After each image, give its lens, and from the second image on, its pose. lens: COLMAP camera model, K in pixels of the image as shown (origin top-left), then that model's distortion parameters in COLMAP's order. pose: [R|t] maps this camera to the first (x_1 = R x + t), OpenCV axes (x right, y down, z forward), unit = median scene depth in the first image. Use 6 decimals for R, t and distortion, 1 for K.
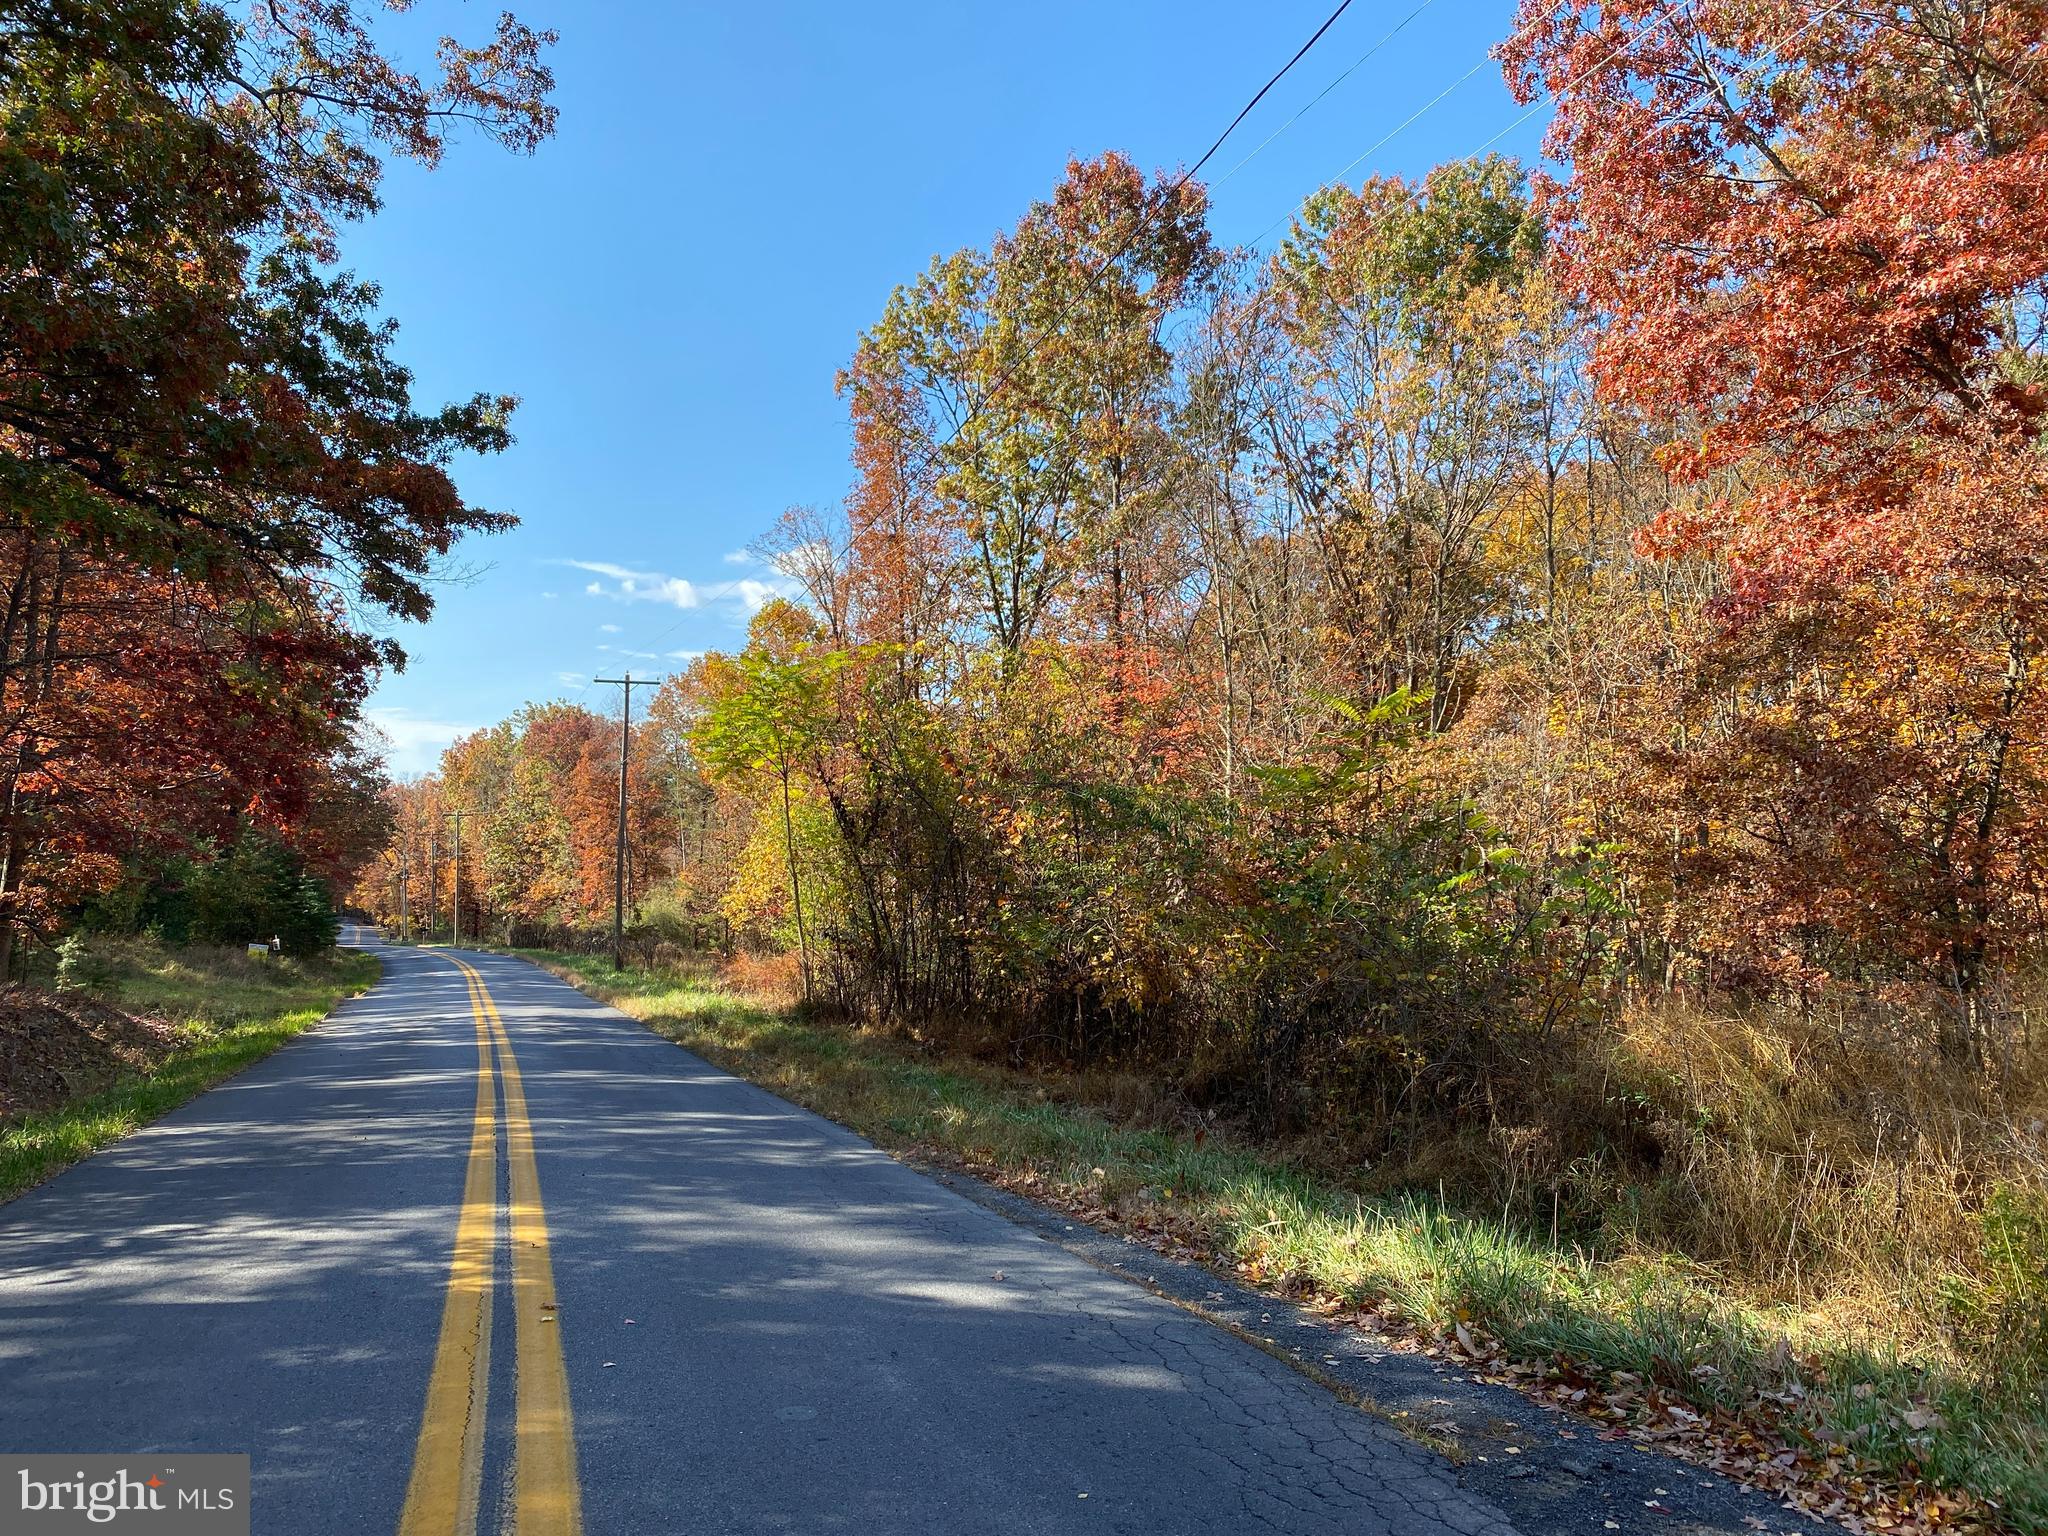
lens RADIAL K [[1546.8, 0, 1024.0], [0, 1546.8, 768.0], [0, 0, 1]] dist [0.158481, -0.000869]
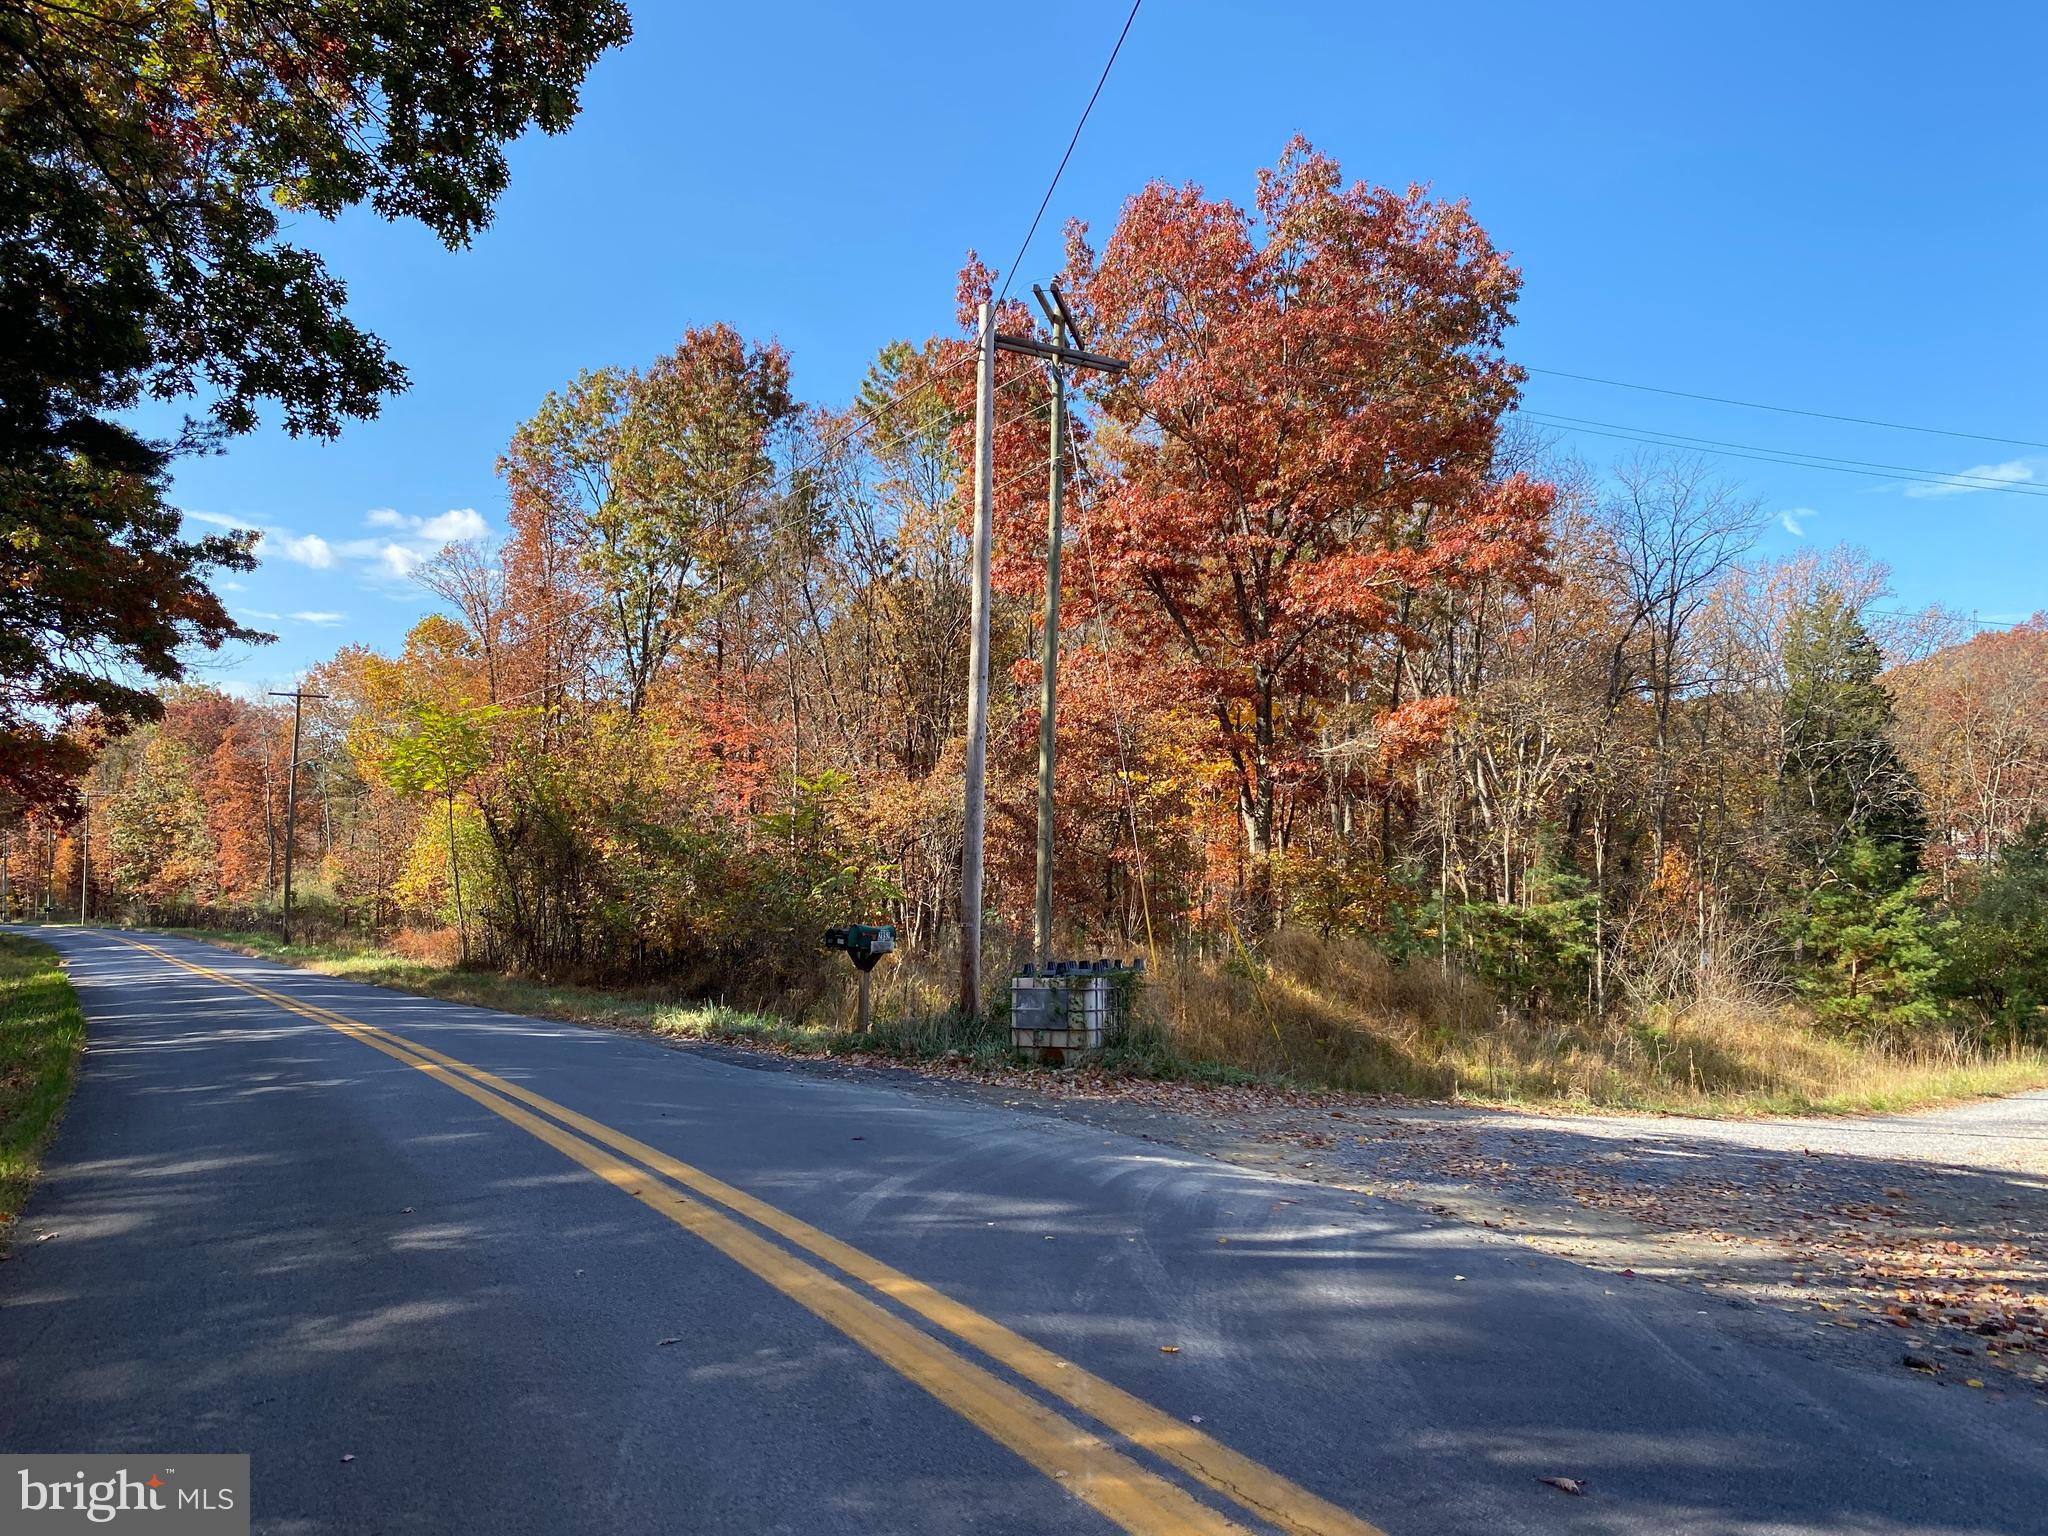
lens RADIAL K [[1491.9, 0, 1017.2], [0, 1491.9, 766.6], [0, 0, 1]] dist [0.007515, 0.035121]
pose [[0.974934, 0.022667, 0.221339, 0.032595], [-0.024055, 0.999704, 0.003577, -0.031529], [-0.221192, -0.008812, 0.975190, -0.318918]]
